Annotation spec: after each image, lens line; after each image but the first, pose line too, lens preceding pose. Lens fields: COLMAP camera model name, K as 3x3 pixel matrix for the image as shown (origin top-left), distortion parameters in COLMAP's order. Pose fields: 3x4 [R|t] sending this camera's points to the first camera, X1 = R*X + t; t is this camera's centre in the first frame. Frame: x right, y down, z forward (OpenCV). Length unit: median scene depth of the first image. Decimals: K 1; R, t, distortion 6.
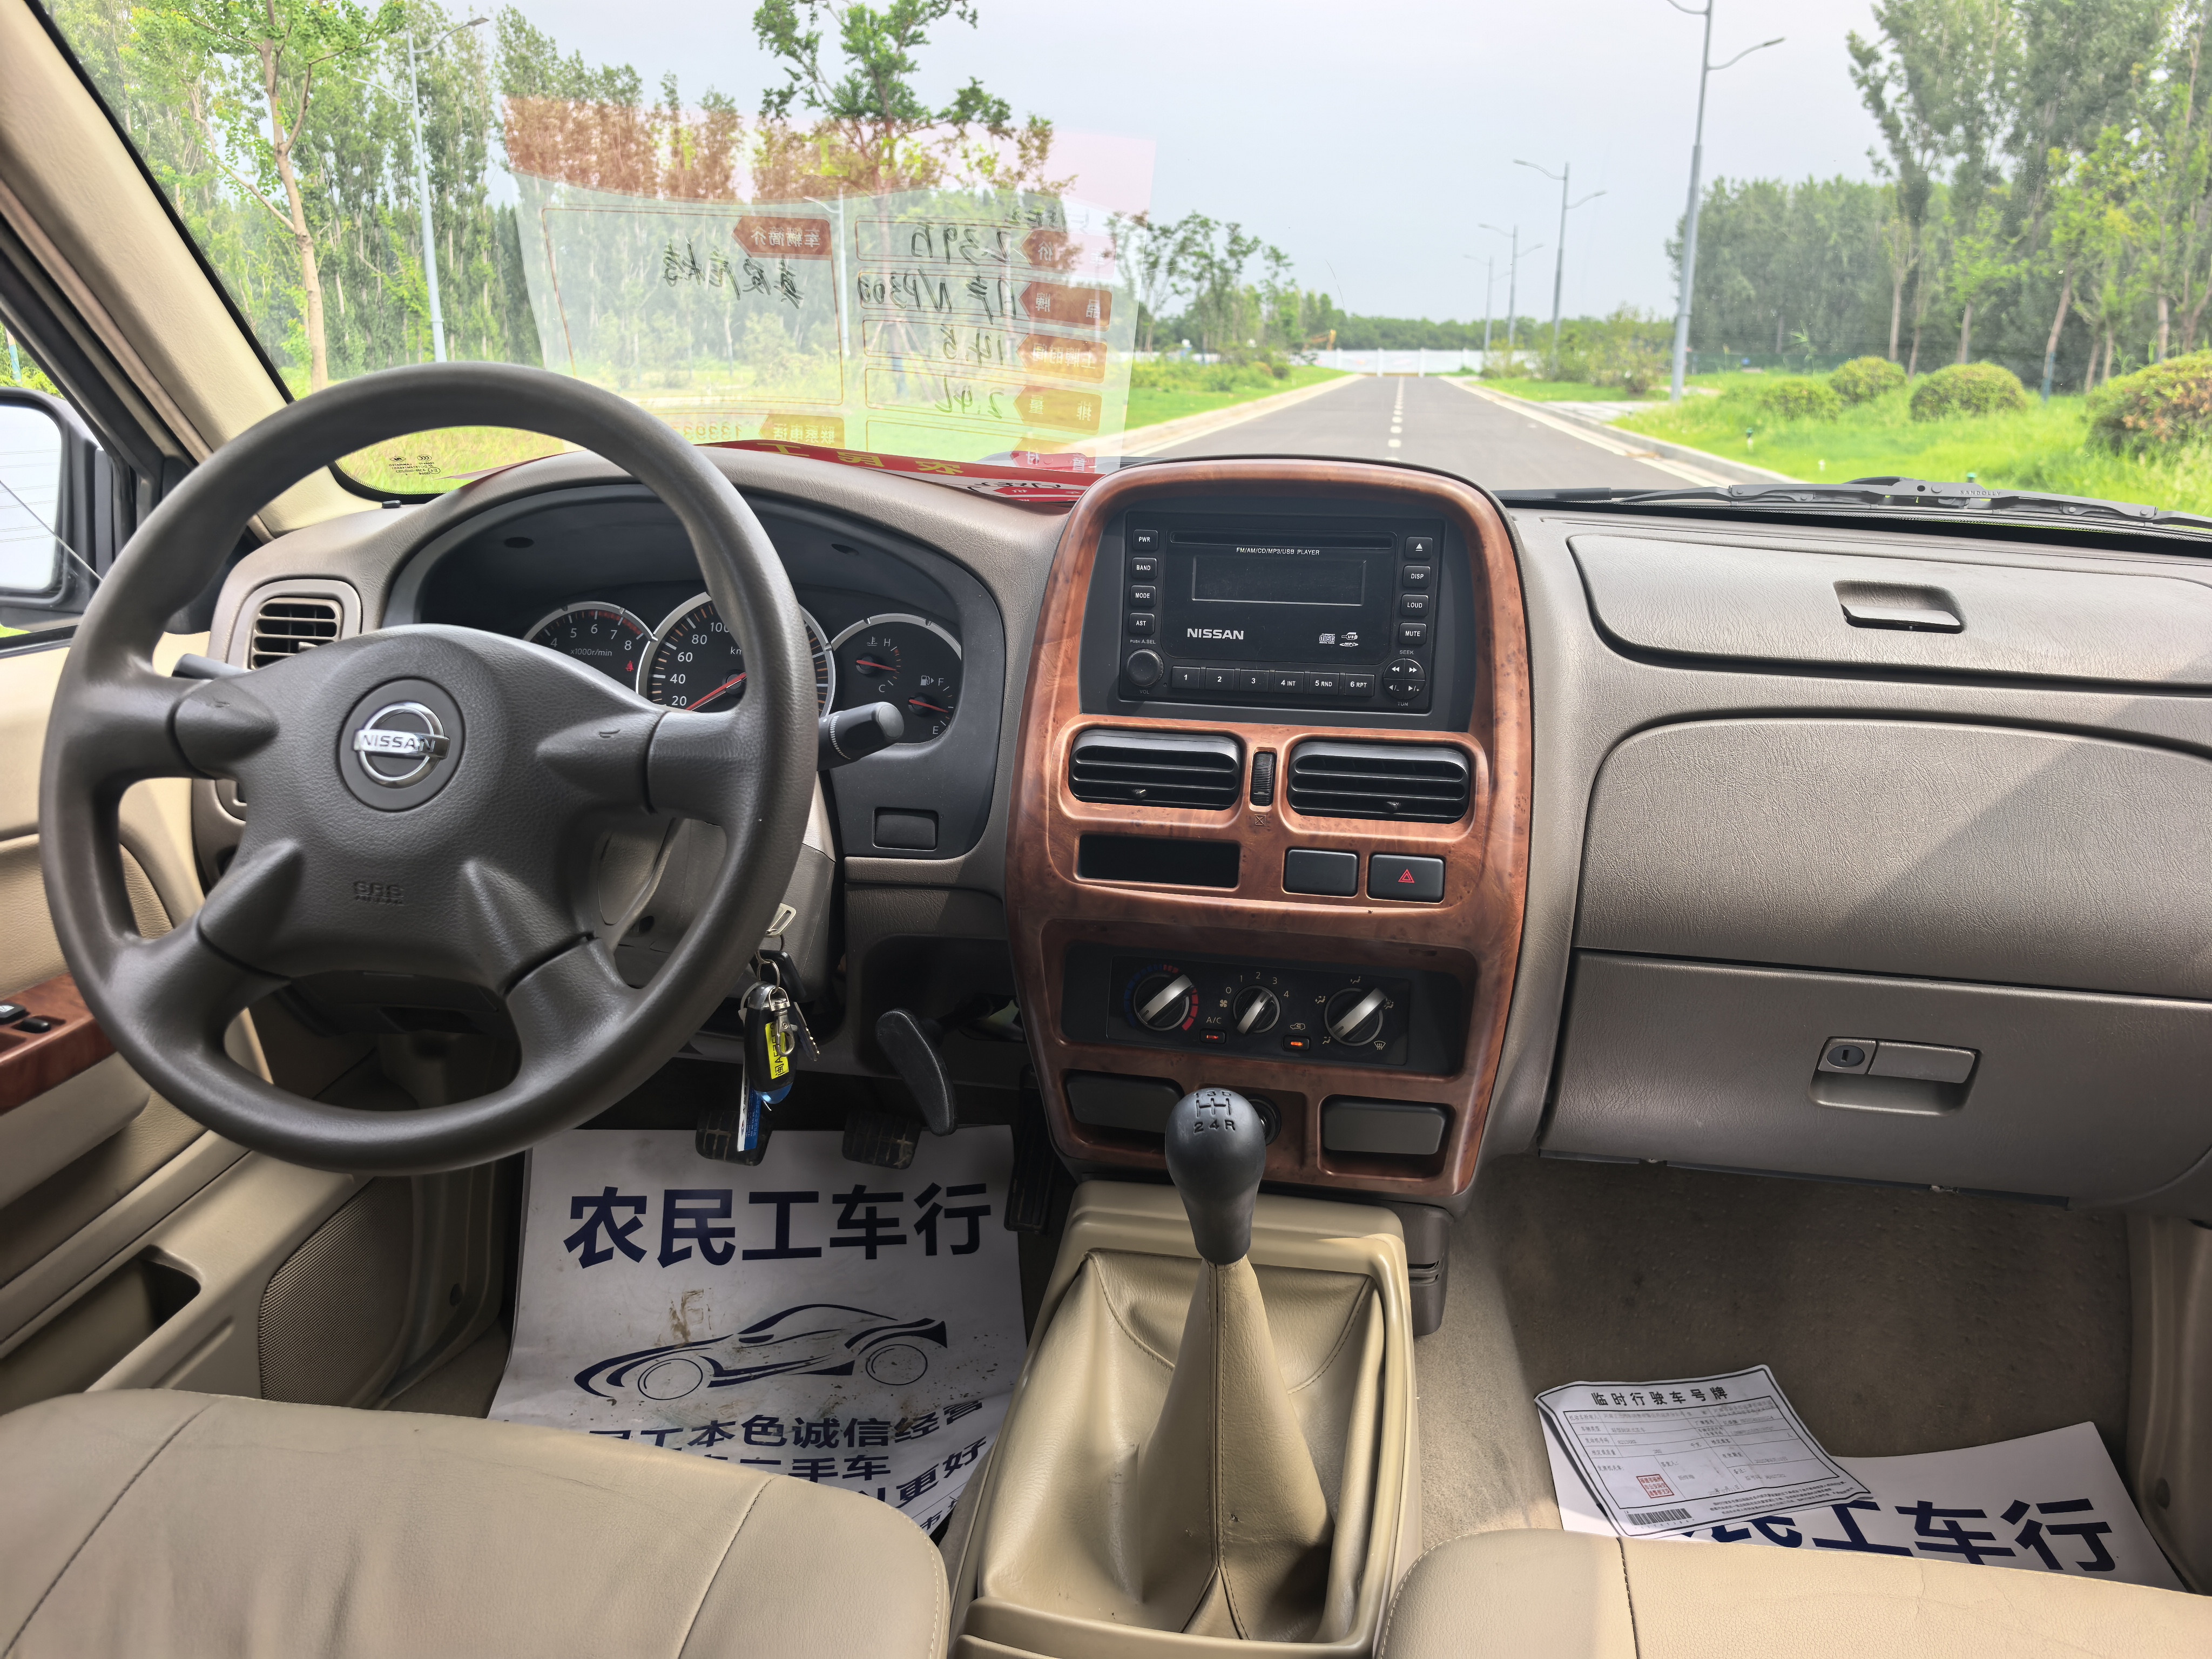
lens RADIAL K [[1564.6, 0, 1087.1], [0, 1564.6, 845.7], [0, 0, 1]] dist [0.034818, -0.042255]
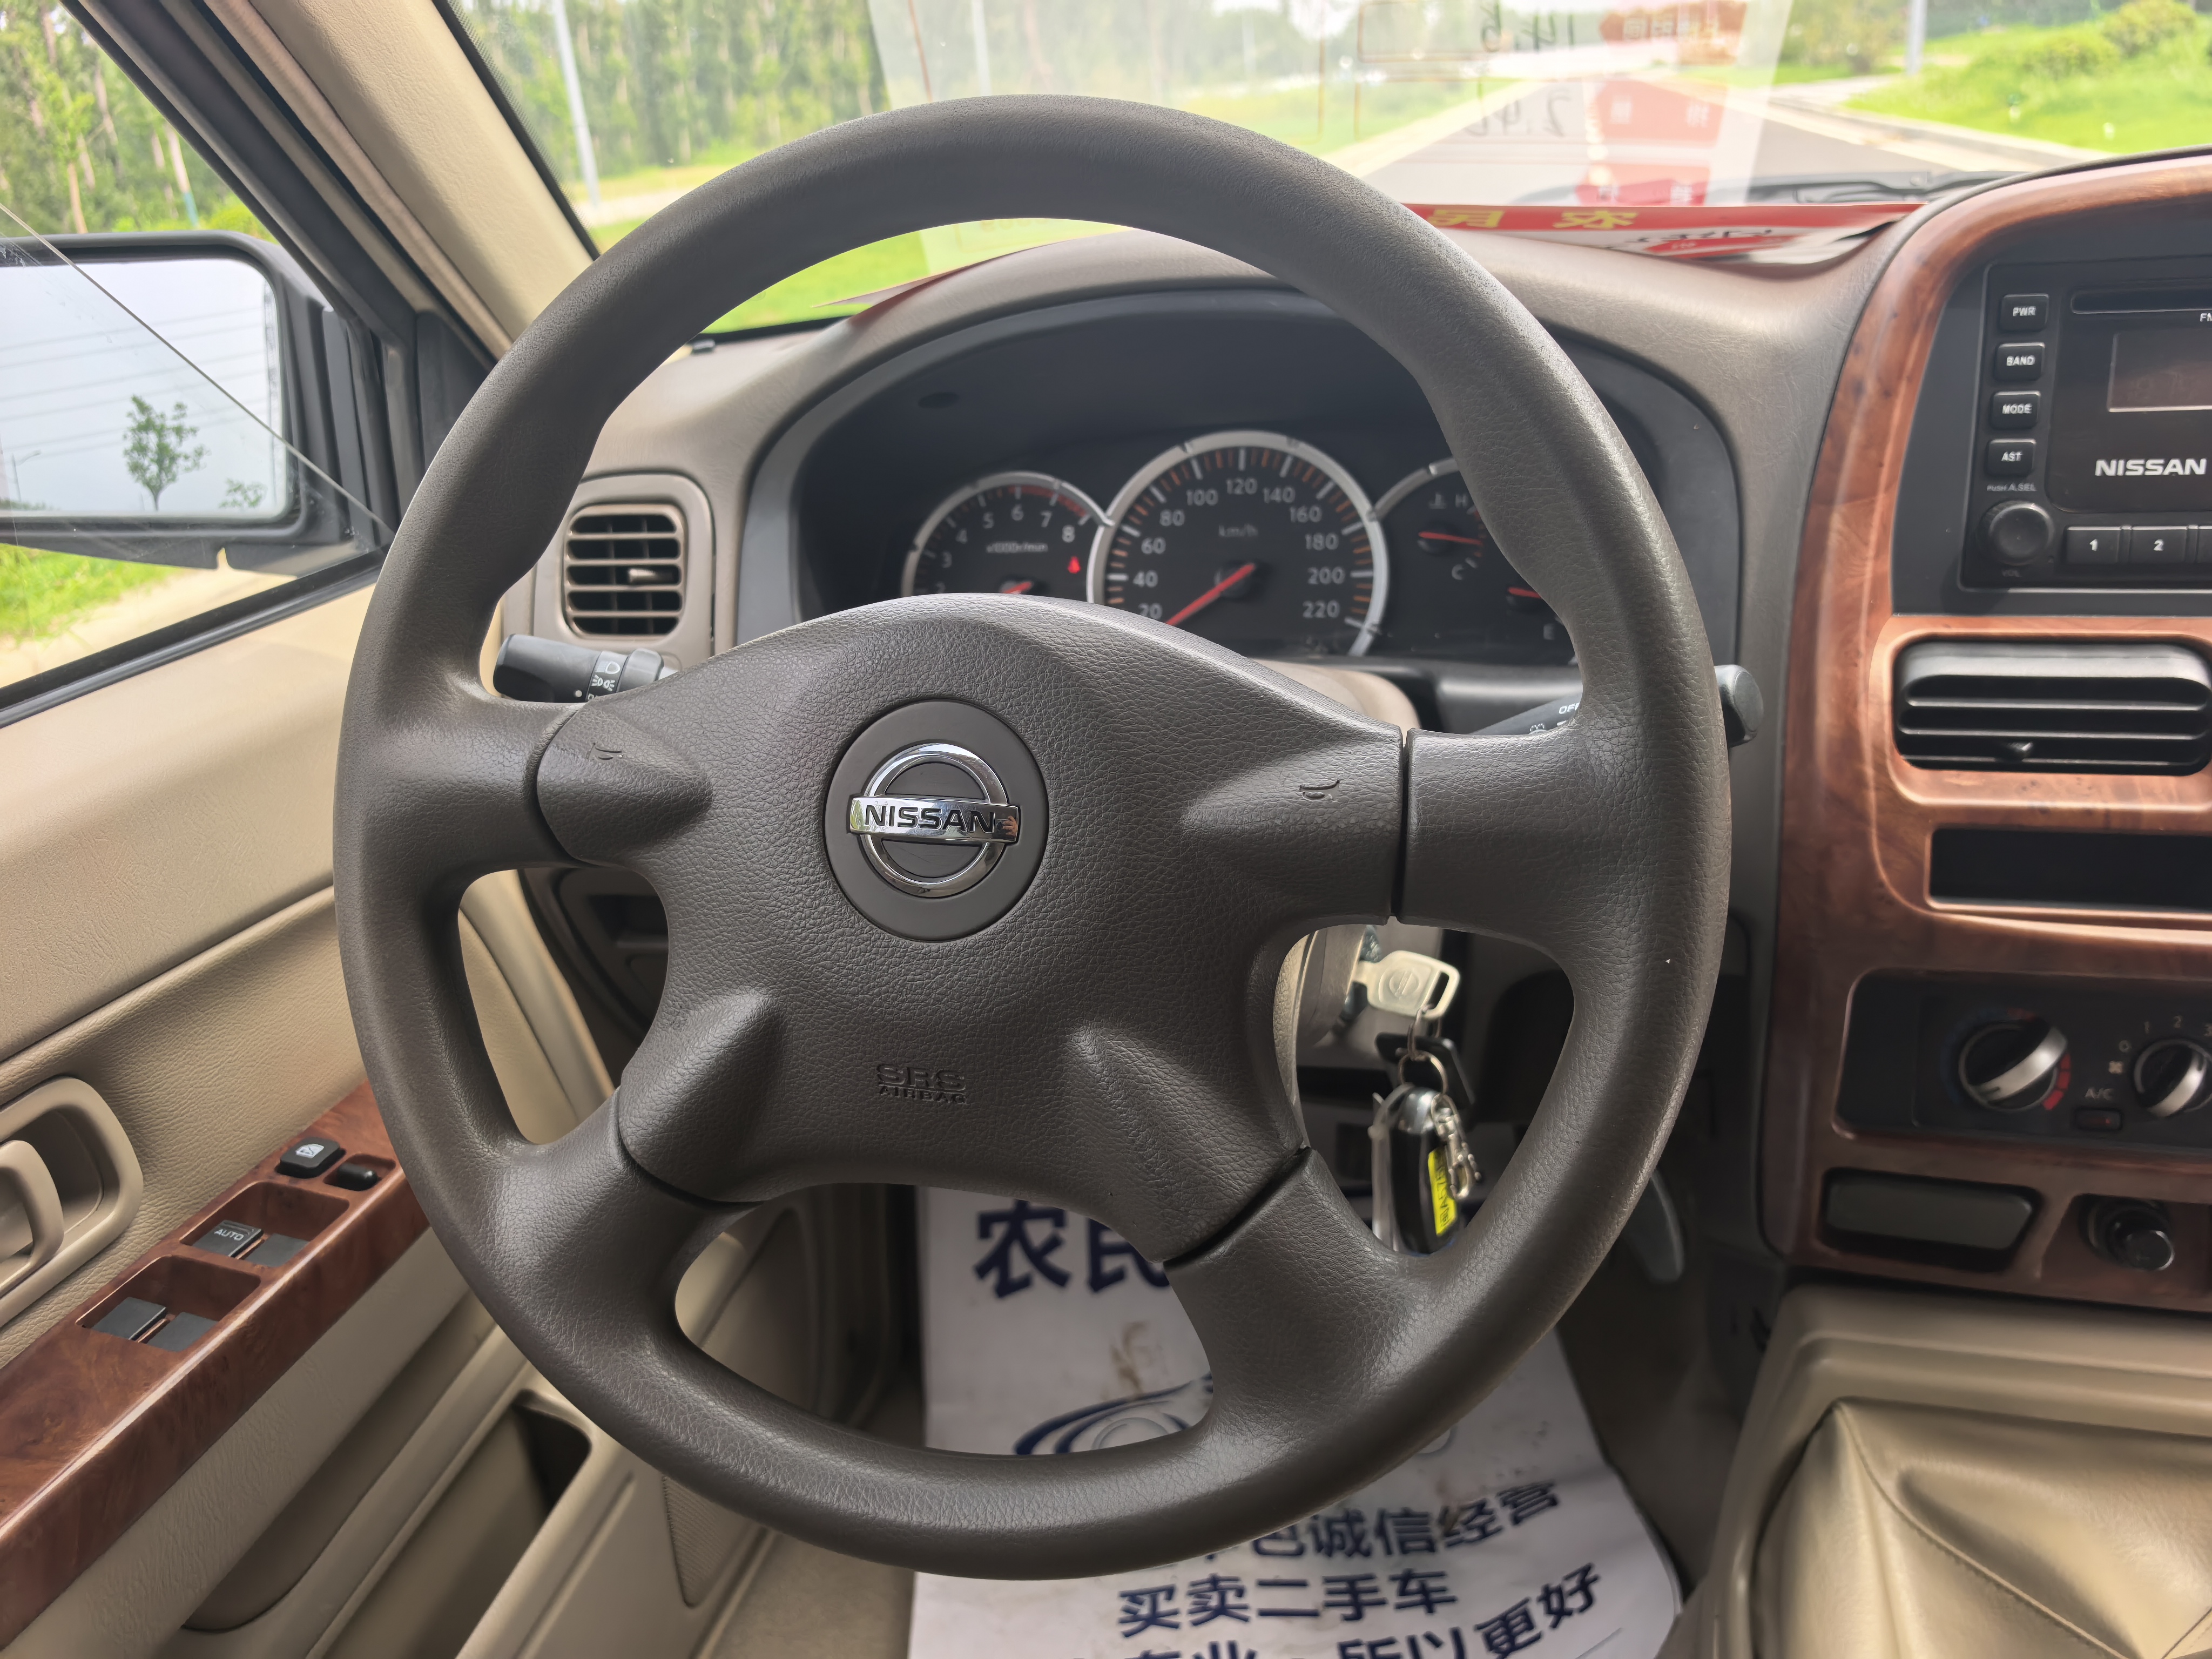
lens RADIAL K [[1624.9, 0, 1113.0], [0, 1624.9, 845.9], [0, 0, 1]] dist [0.002591, -0.013850]
pose [[0.991734, -0.049941, -0.118194, -0.209407], [0.064994, 0.989753, 0.127142, -0.085931], [0.110633, -0.133773, 0.984817, 0.300155]]
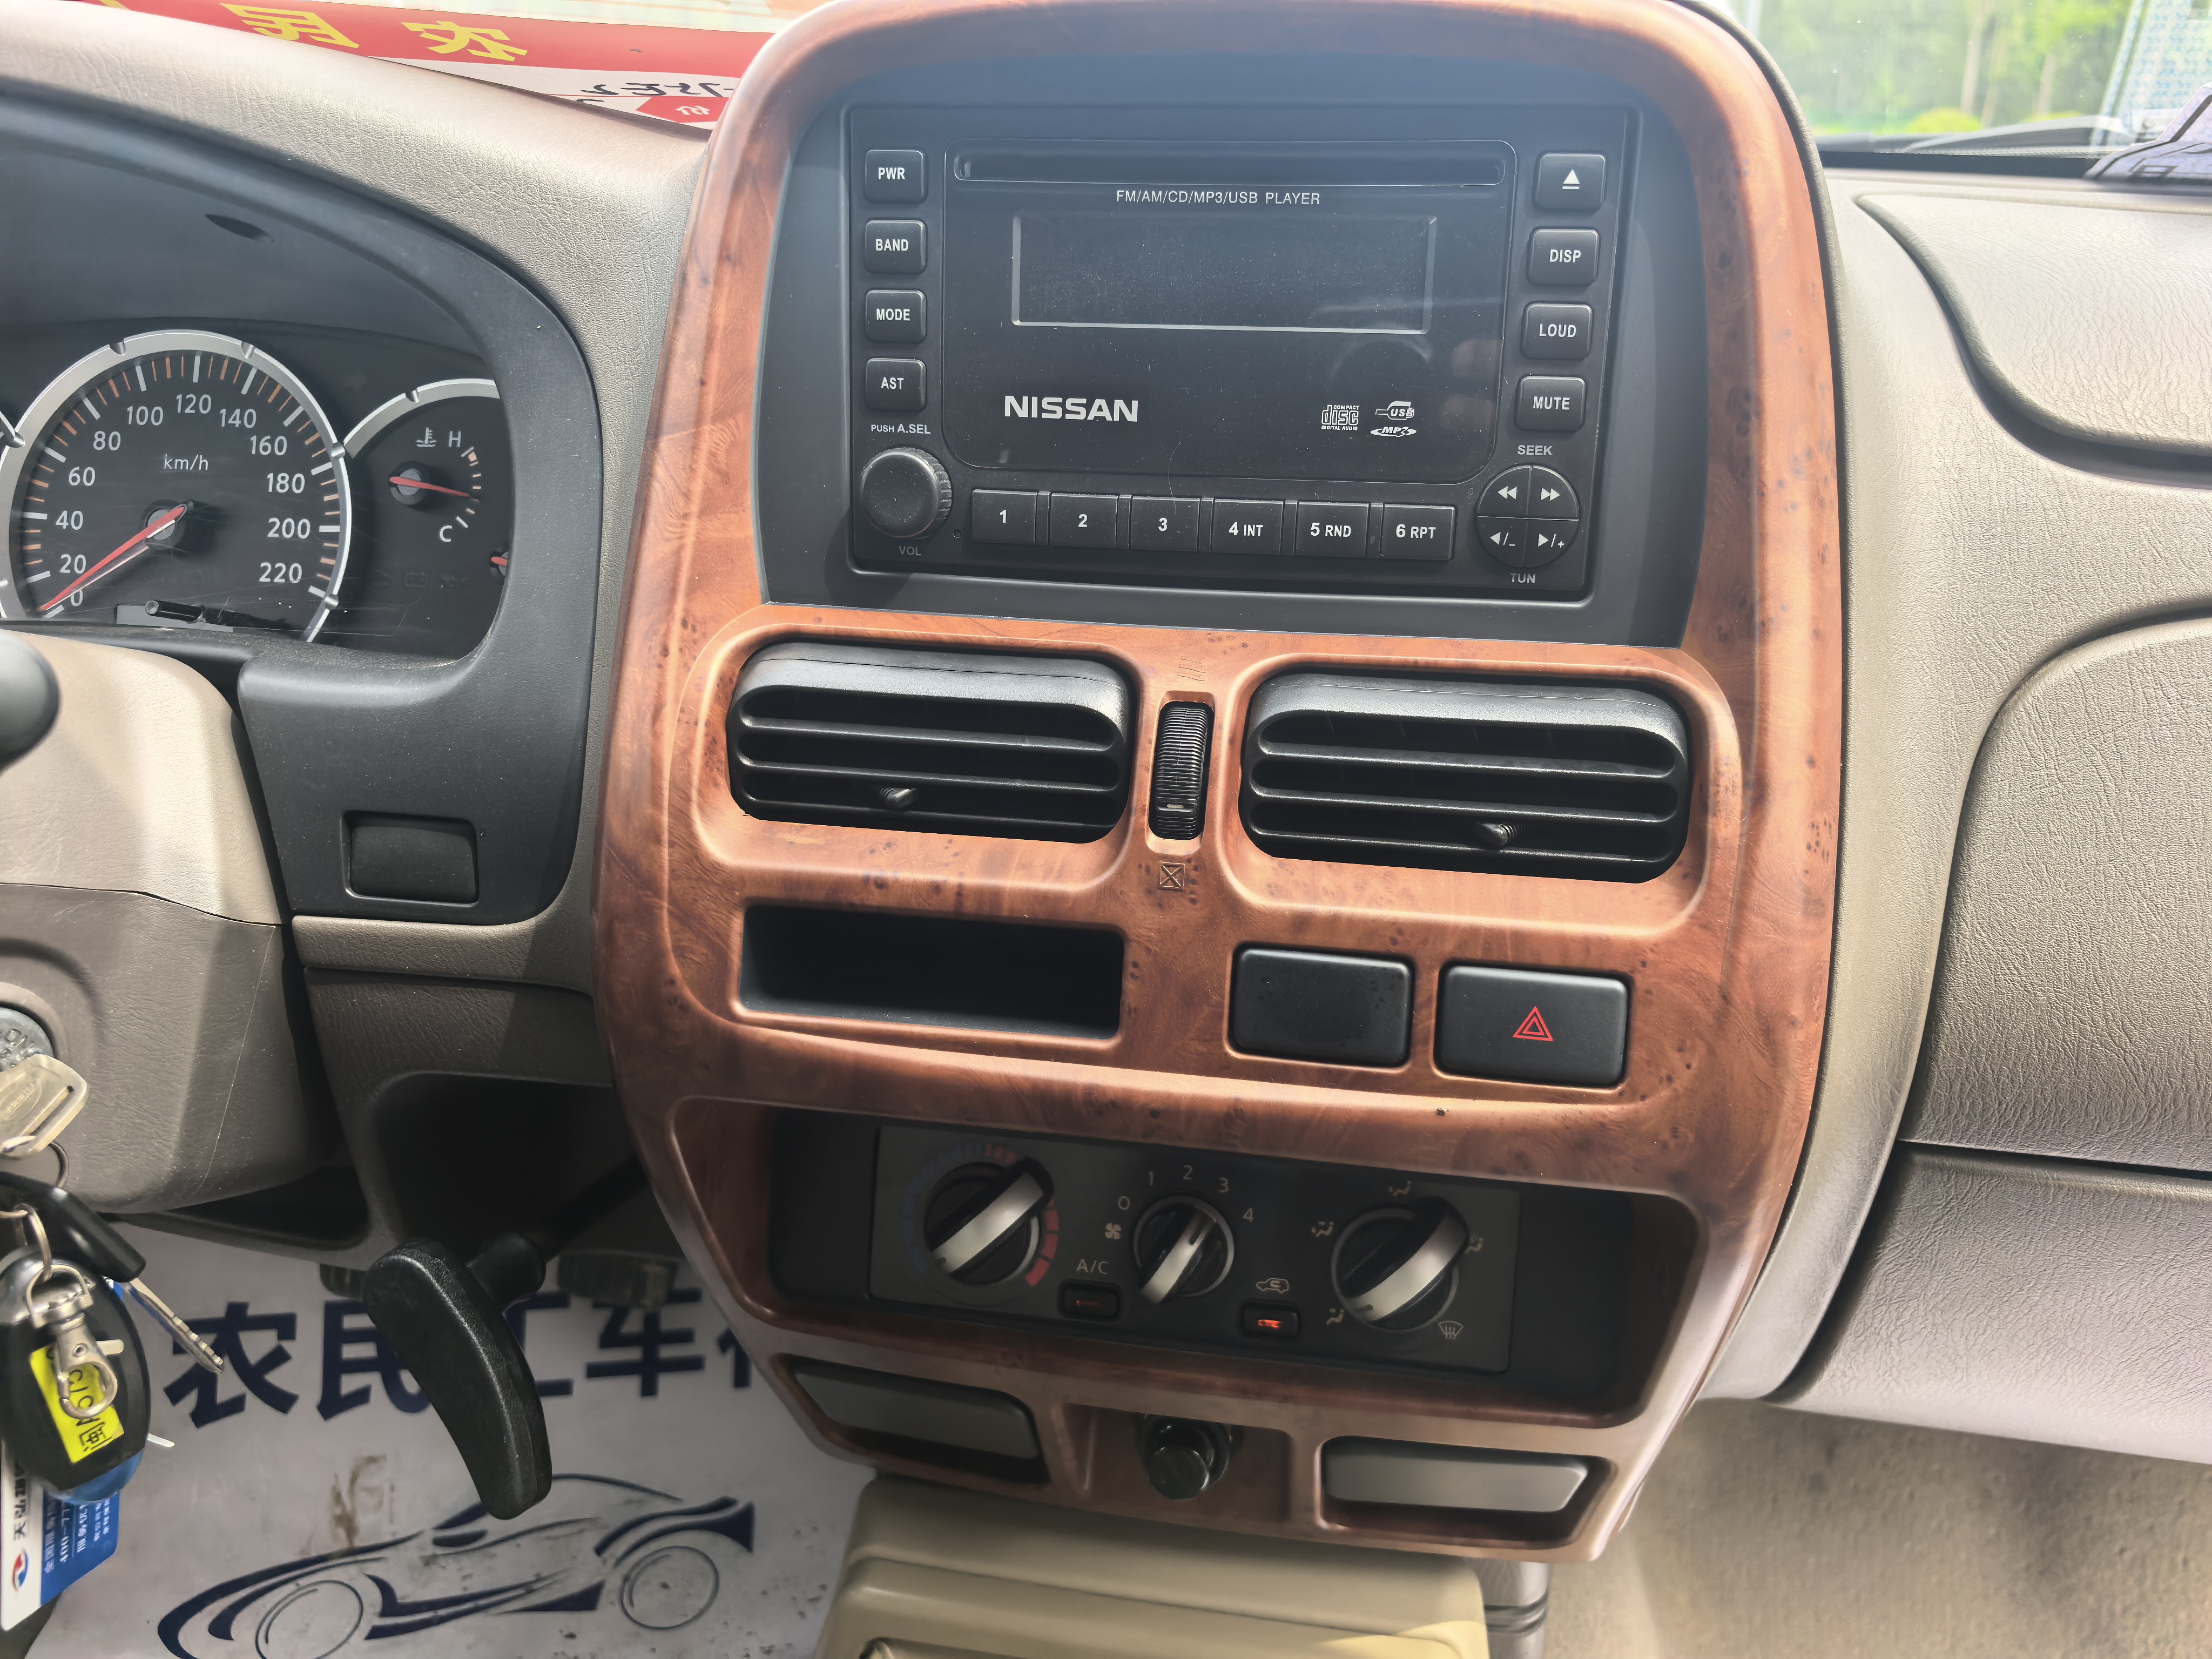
lens RADIAL K [[1624.9, 0, 1113.0], [0, 1624.9, 845.9], [0, 0, 1]] dist [0.002591, -0.013850]
pose [[0.999899, -0.011788, 0.007930, 0.077241], [0.010783, 0.993113, 0.116663, -0.061739], [-0.009251, -0.116566, 0.993140, 0.489001]]
